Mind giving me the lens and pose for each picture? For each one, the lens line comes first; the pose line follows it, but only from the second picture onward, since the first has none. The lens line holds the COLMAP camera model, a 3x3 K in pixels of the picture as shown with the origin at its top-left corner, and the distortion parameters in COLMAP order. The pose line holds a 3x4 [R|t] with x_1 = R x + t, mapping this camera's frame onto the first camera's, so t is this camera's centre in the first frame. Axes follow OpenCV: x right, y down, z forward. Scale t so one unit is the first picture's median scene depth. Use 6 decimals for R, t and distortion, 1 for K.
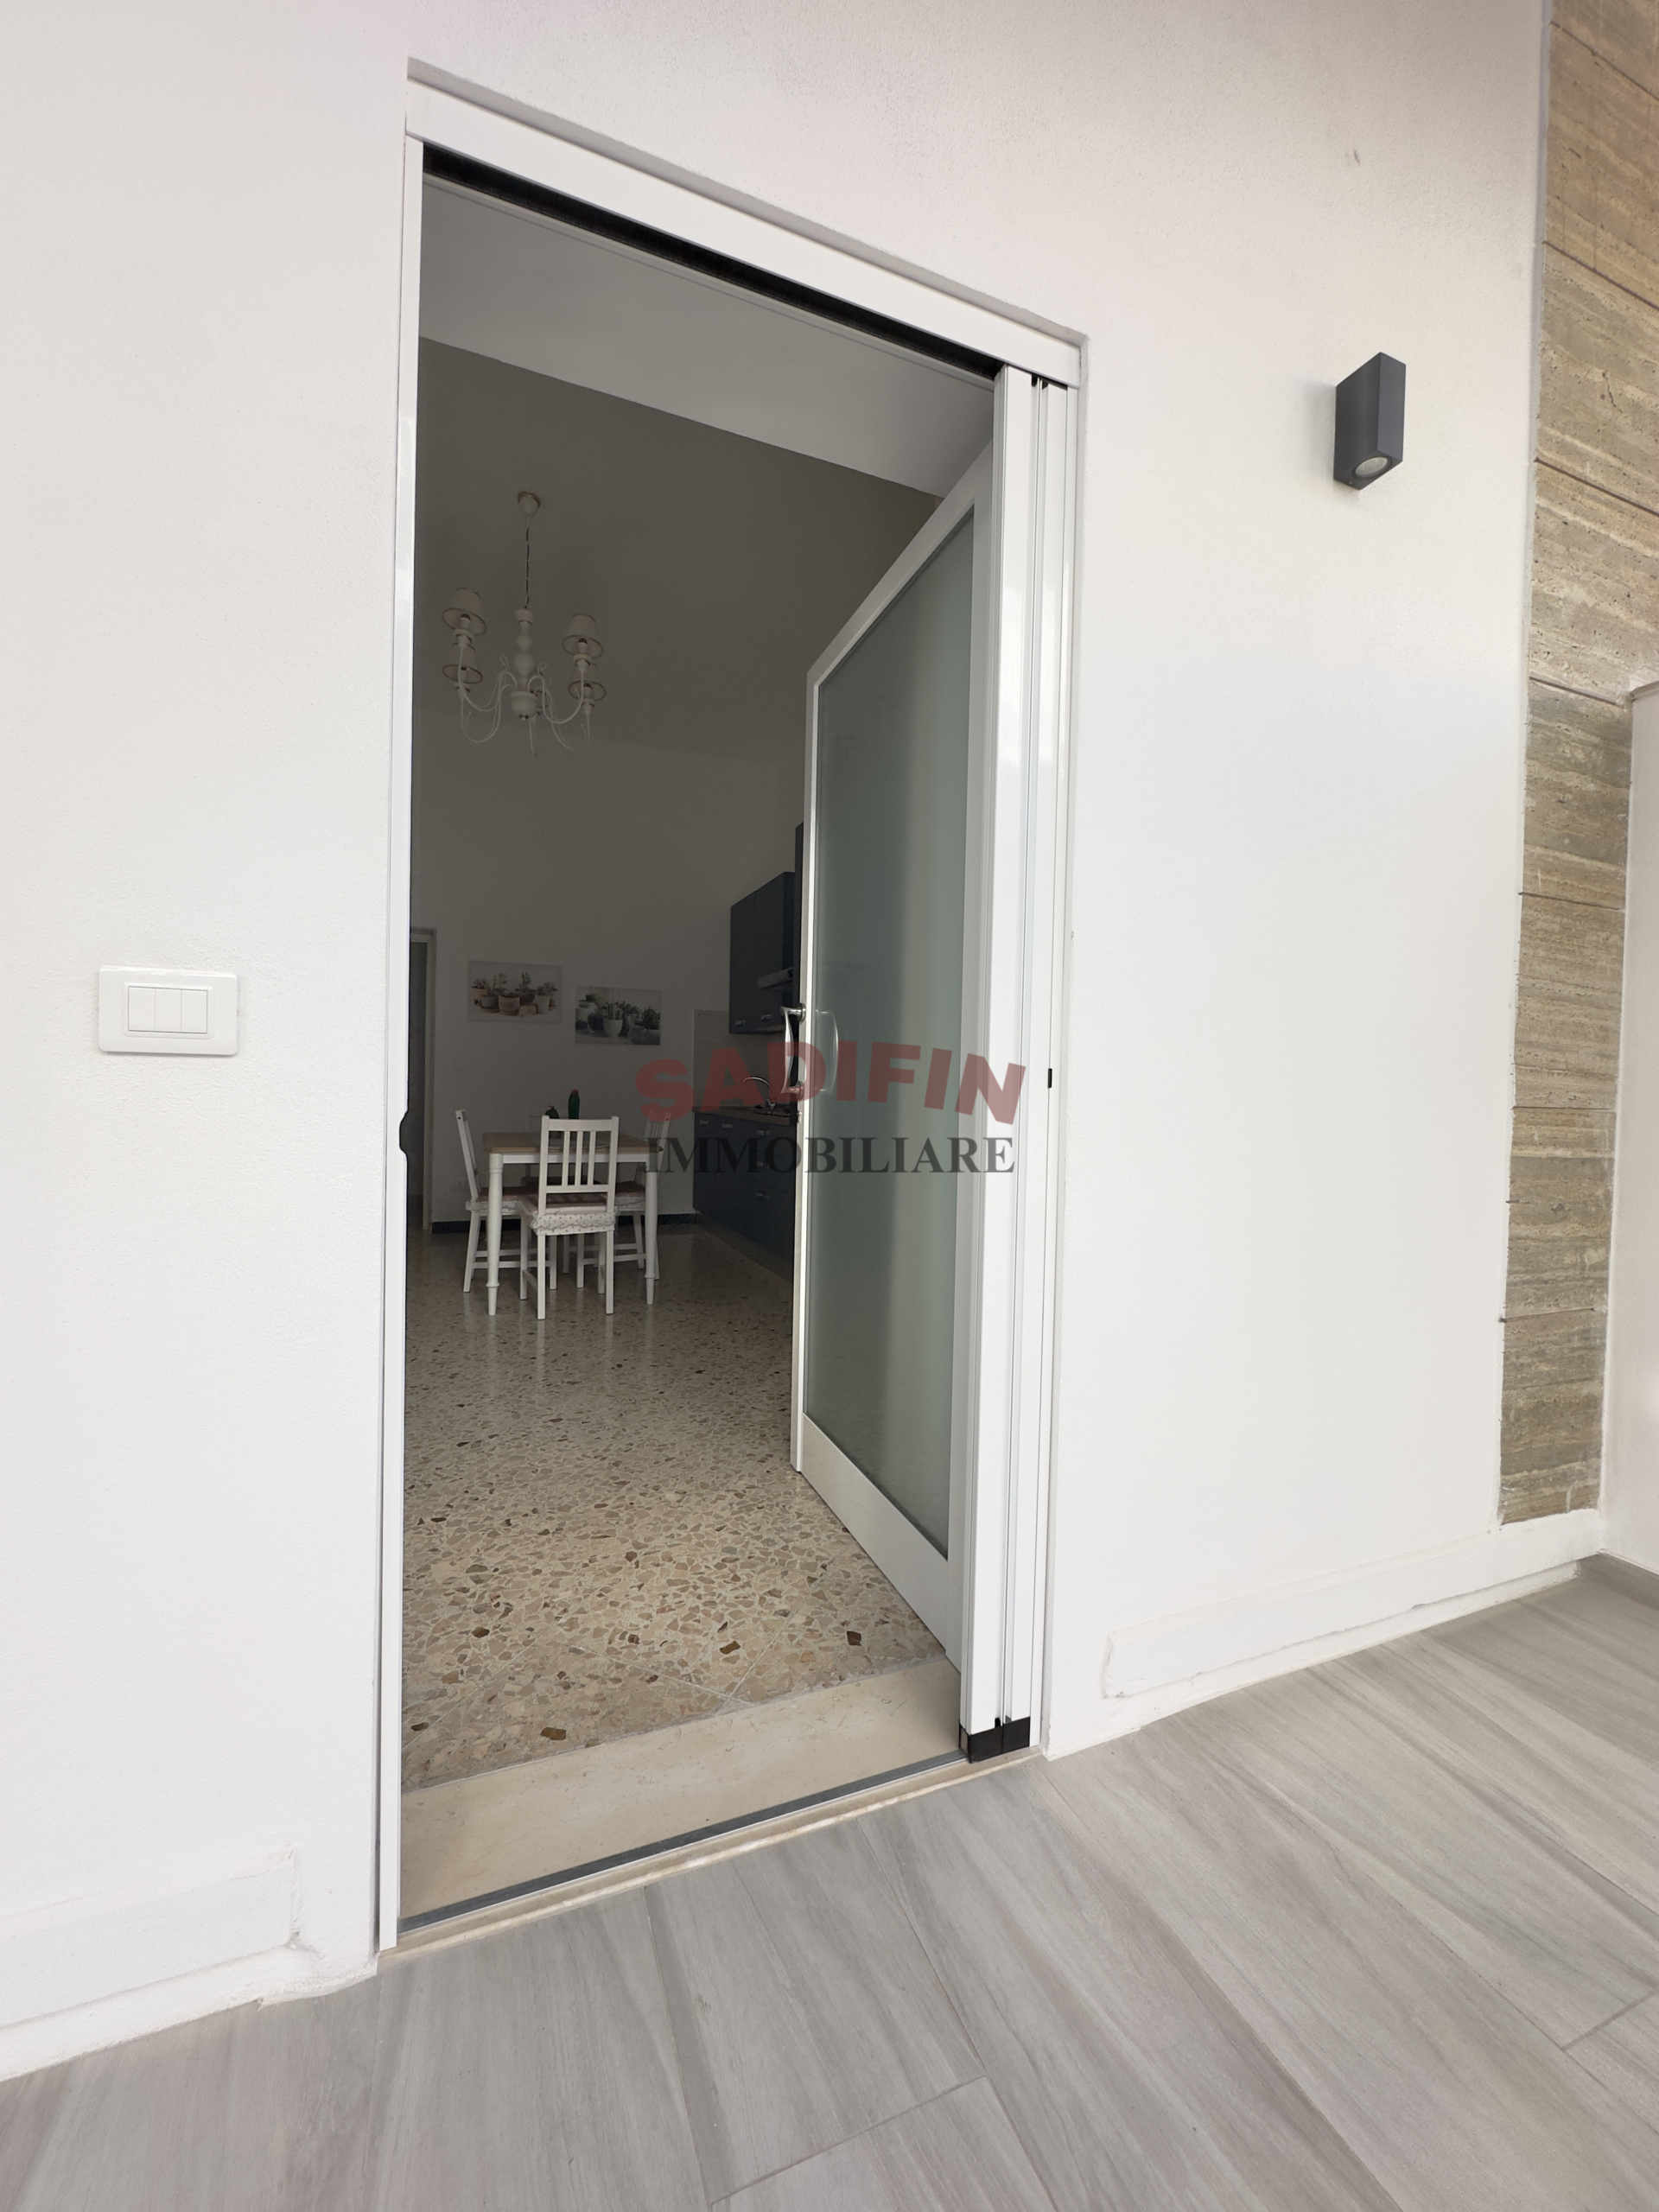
lens RADIAL K [[881.5, 0, 814.3], [0, 881.5, 1109.3], [0, 0, 1]] dist [-0.003589, -0.000228]
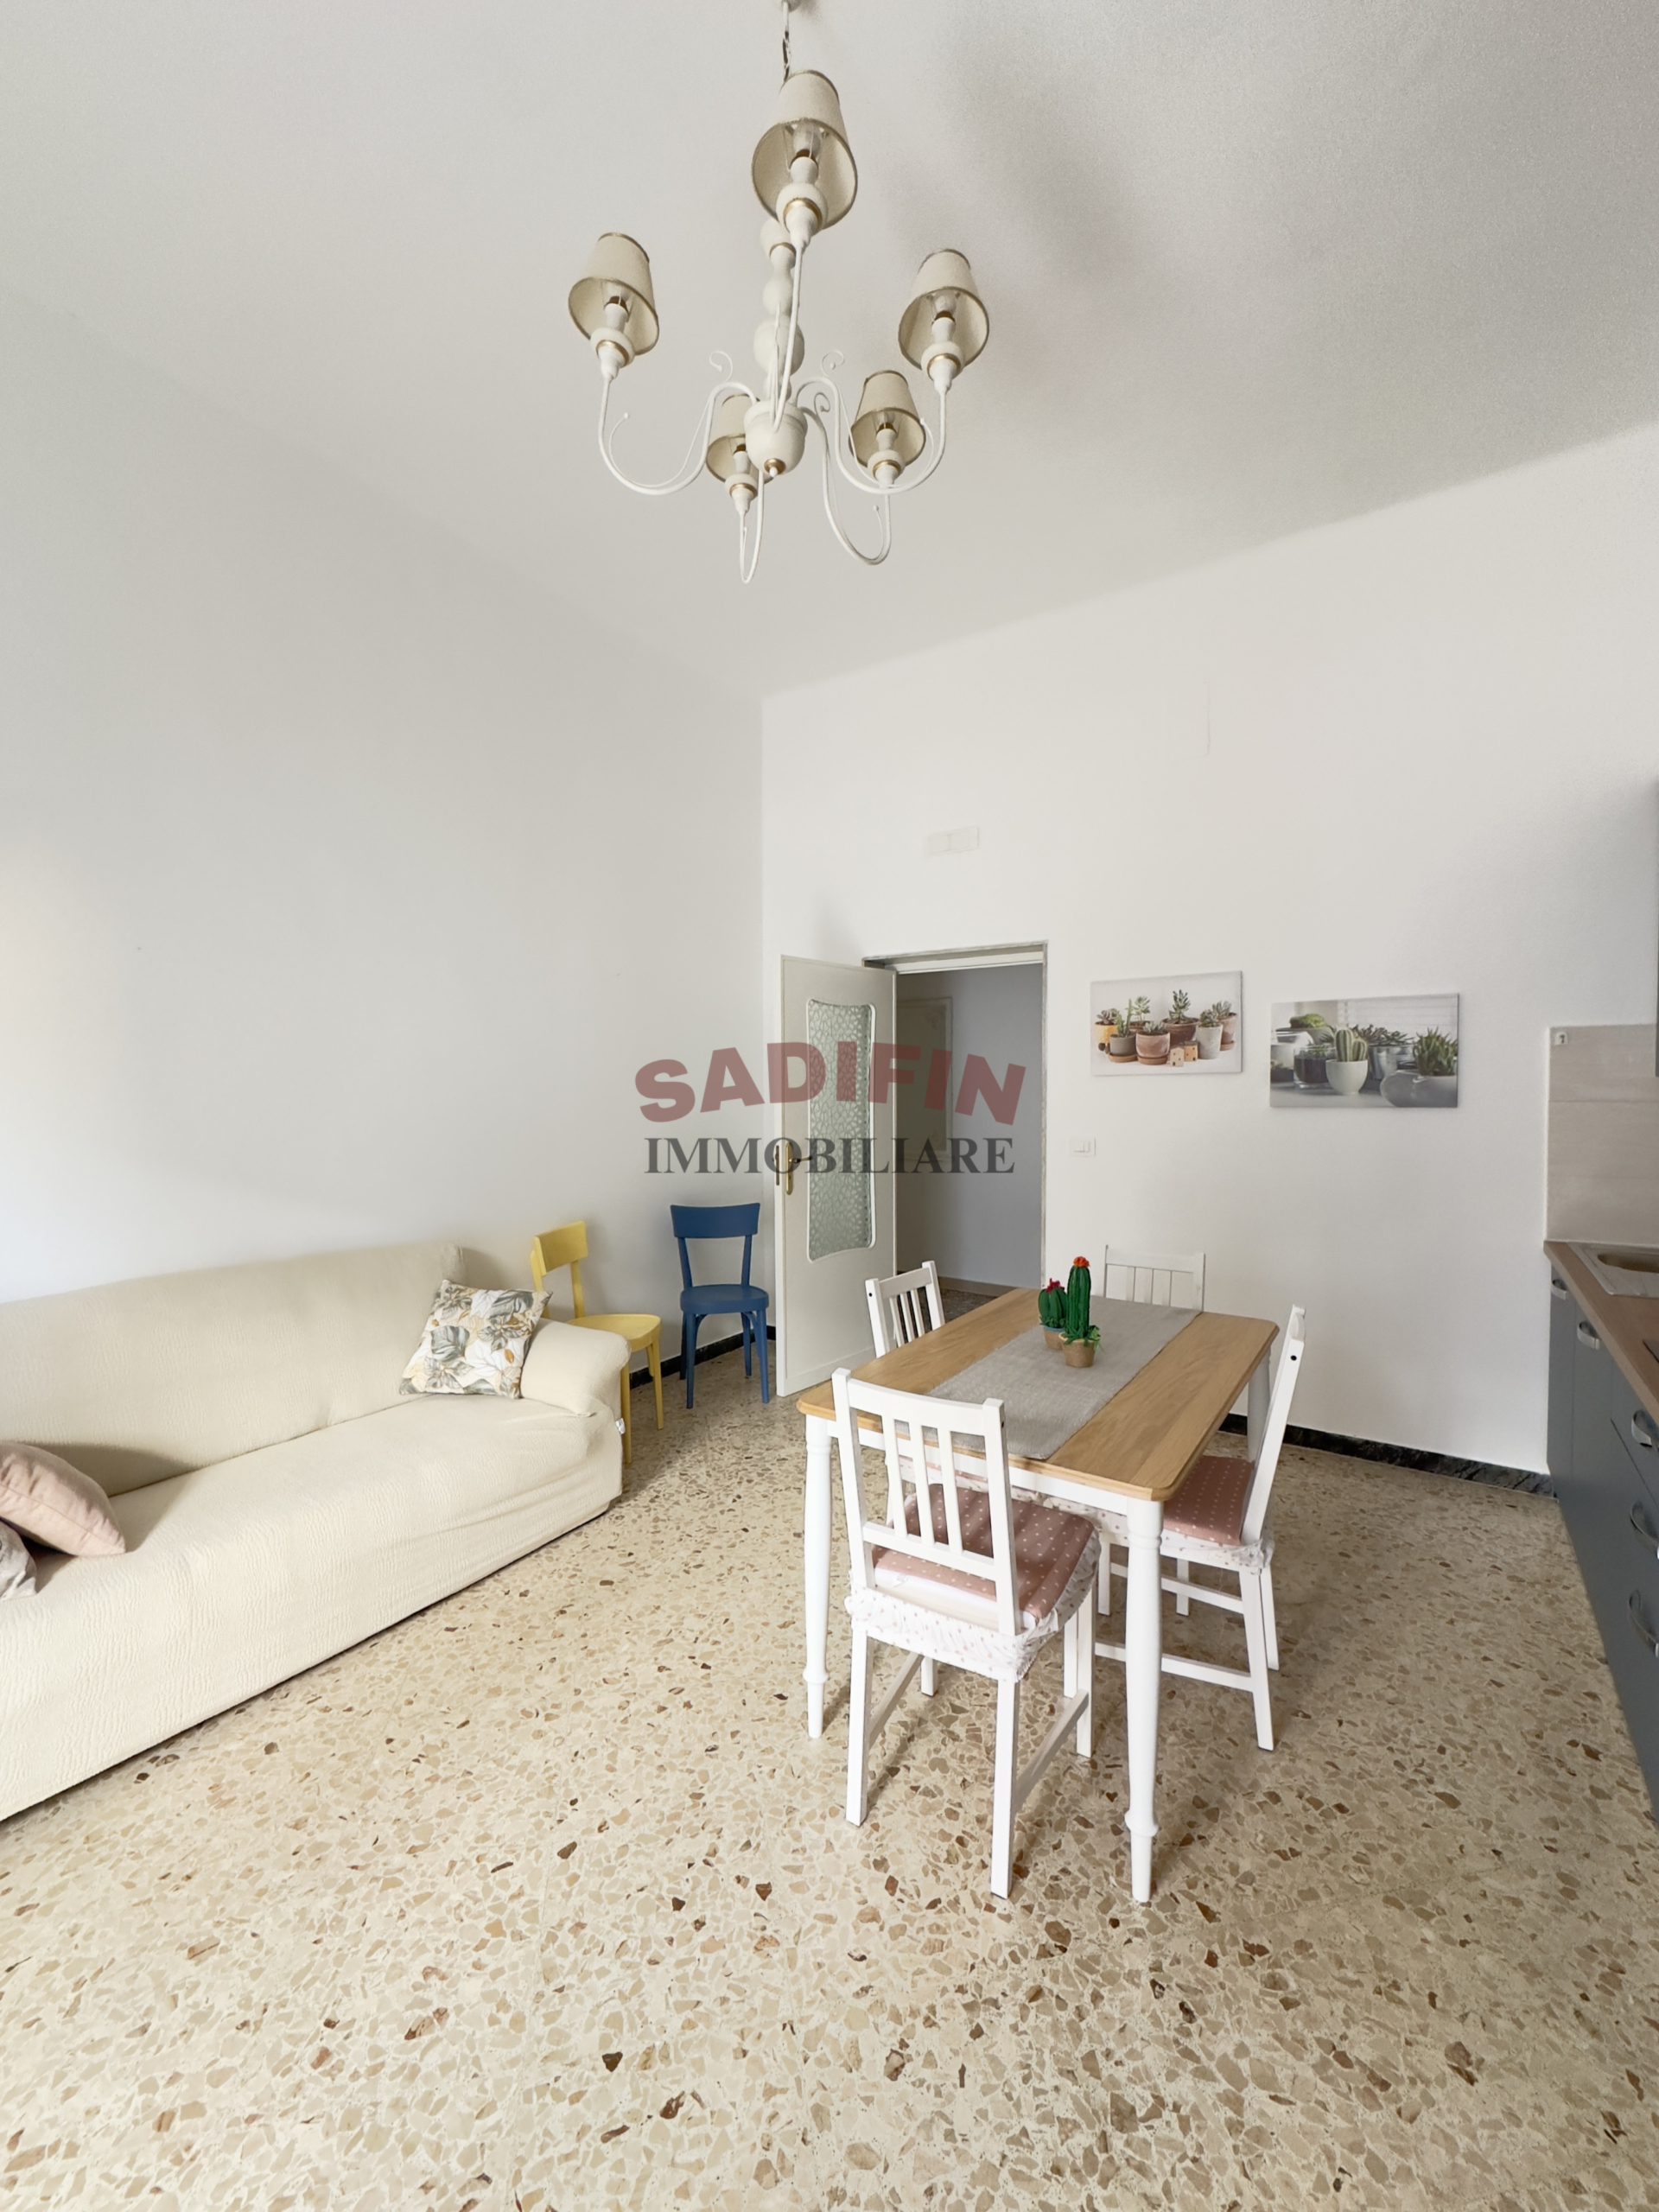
lens RADIAL K [[878.8, 0, 827.0], [0, 878.8, 1106.6], [0, 0, 1]] dist [-0.004679, 0.000990]
pose [[0.561903, -0.000070, -0.827203, 0.028531], [-0.003627, 0.999990, -0.002549, -0.075271], [0.827195, 0.004433, 0.561897, 0.474182]]
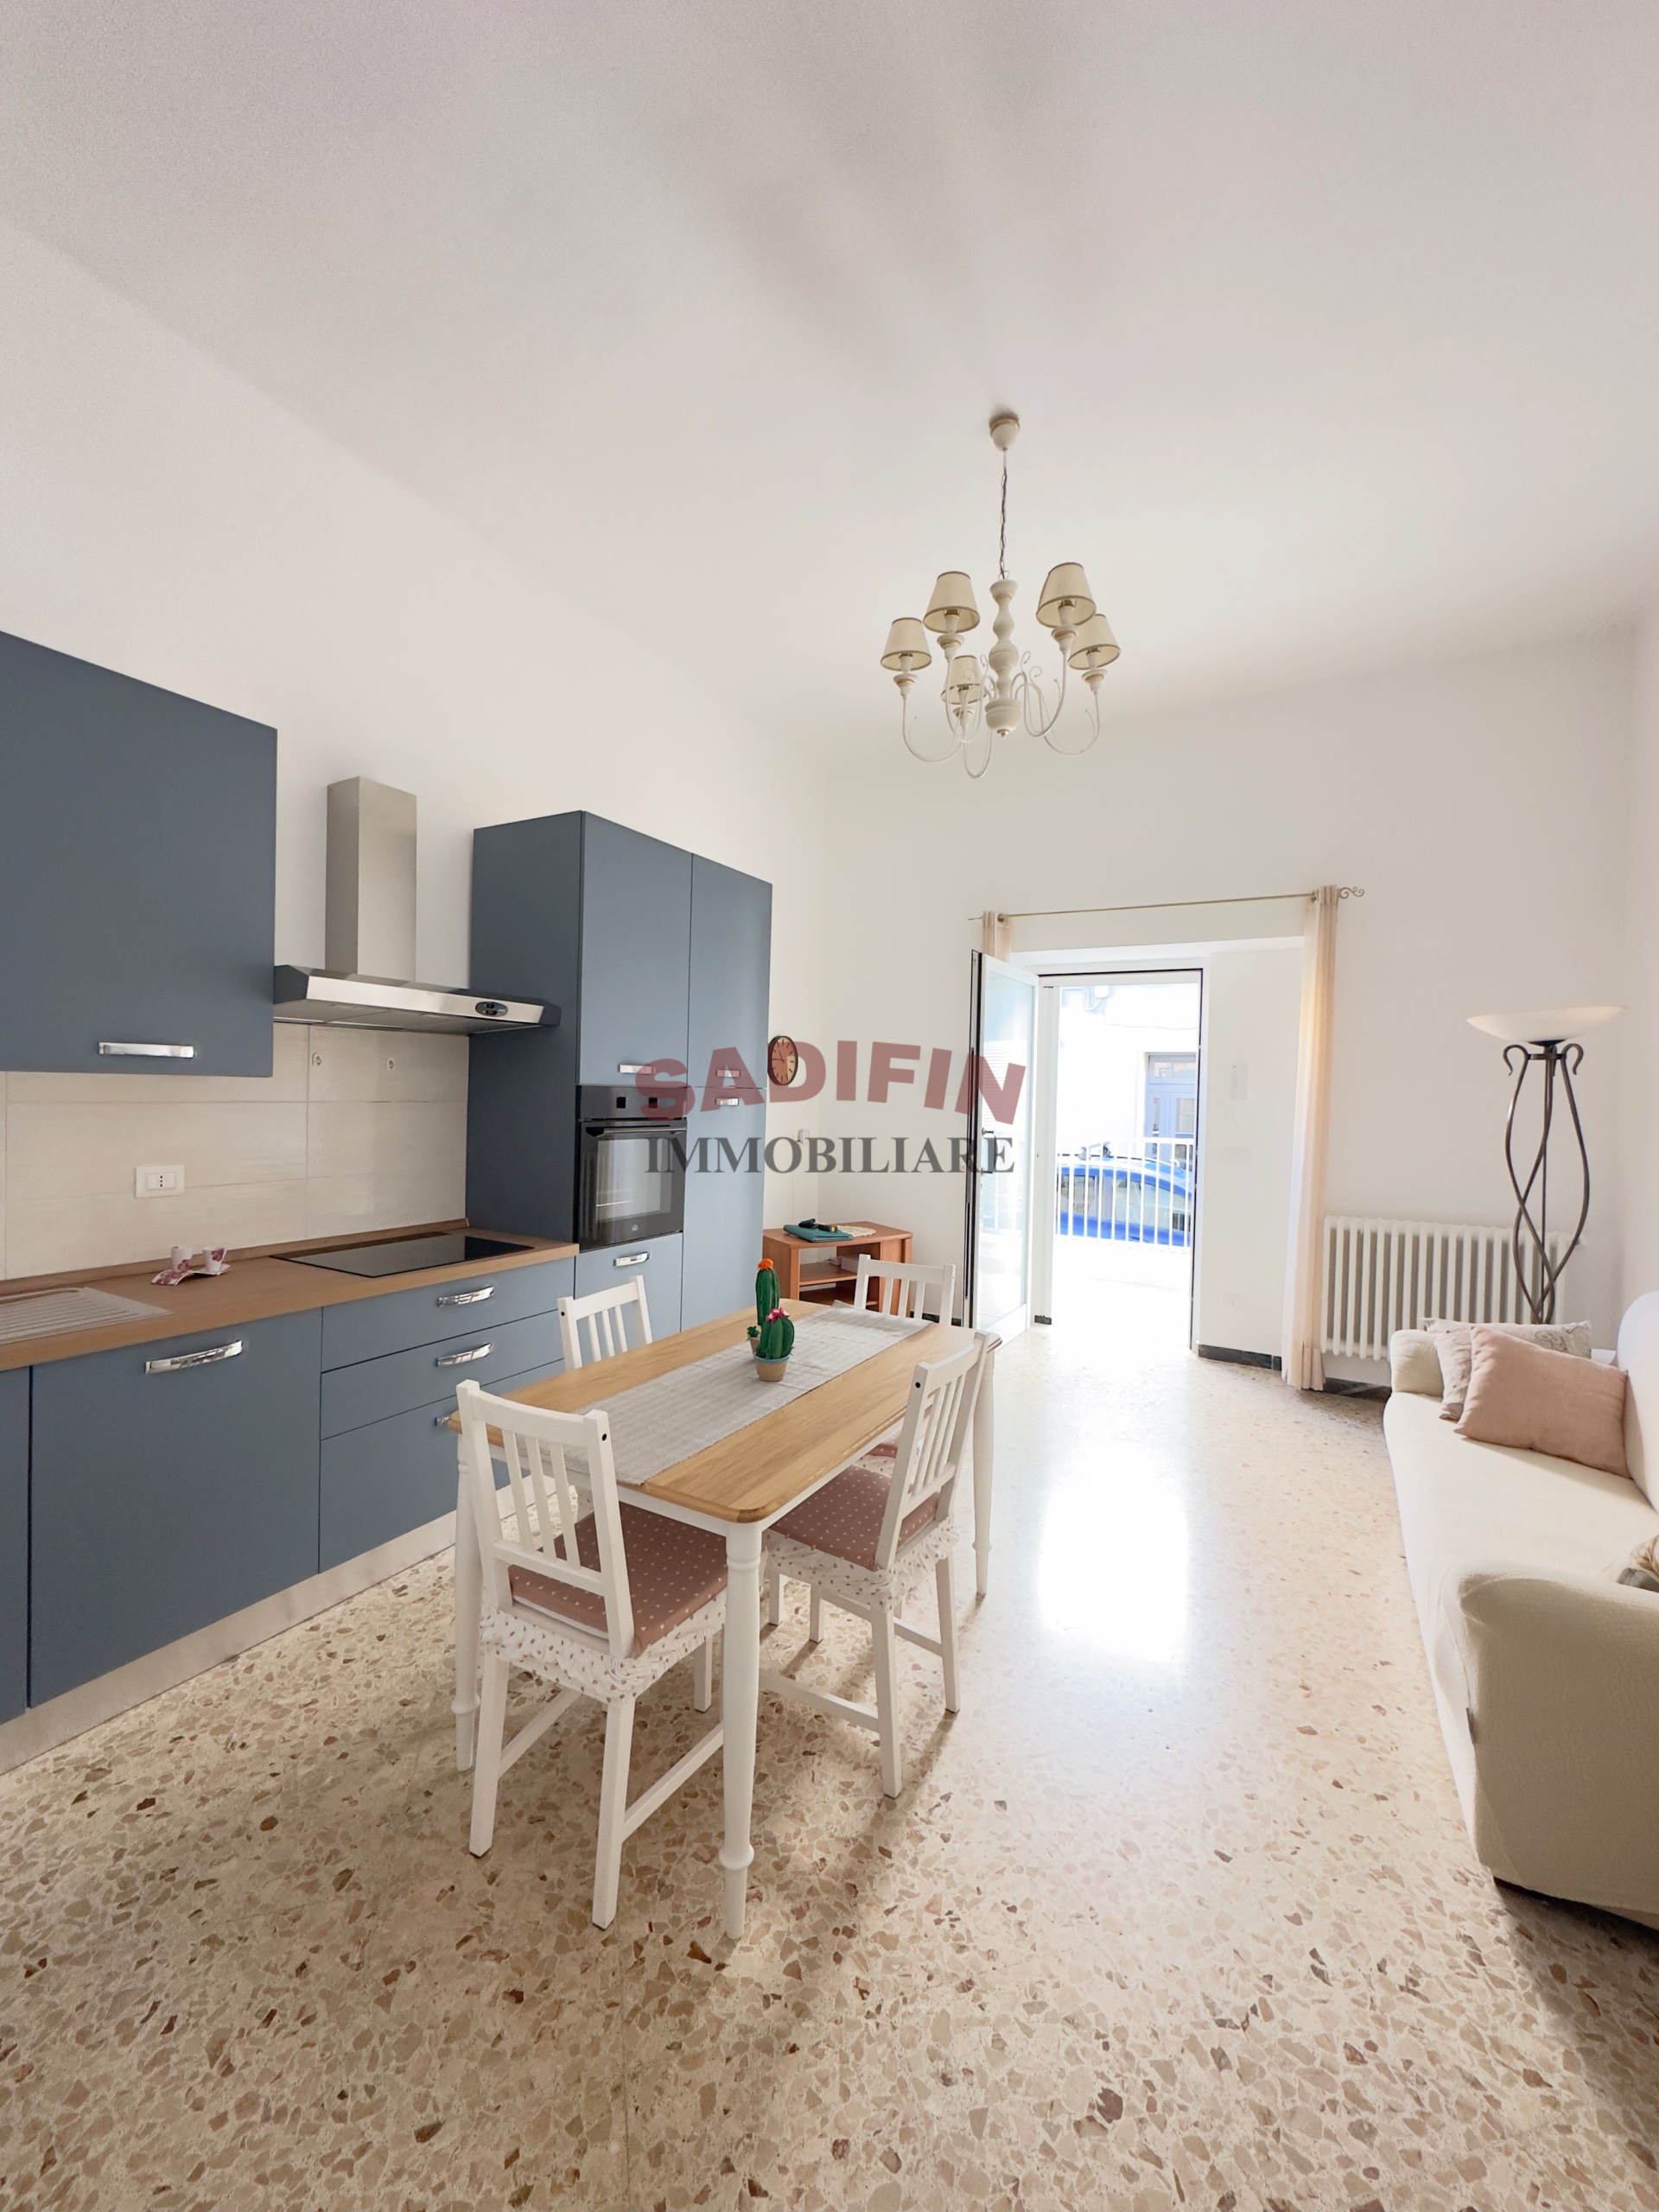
lens RADIAL K [[882.3, 0, 854.3], [0, 882.3, 1113.6], [0, 0, 1]] dist [-0.008694, -0.000030]
pose [[-0.650152, -0.057851, 0.757599, -0.505516], [-0.018184, 0.997996, 0.060603, -0.099768], [-0.759587, 0.025625, -0.649901, 0.966441]]
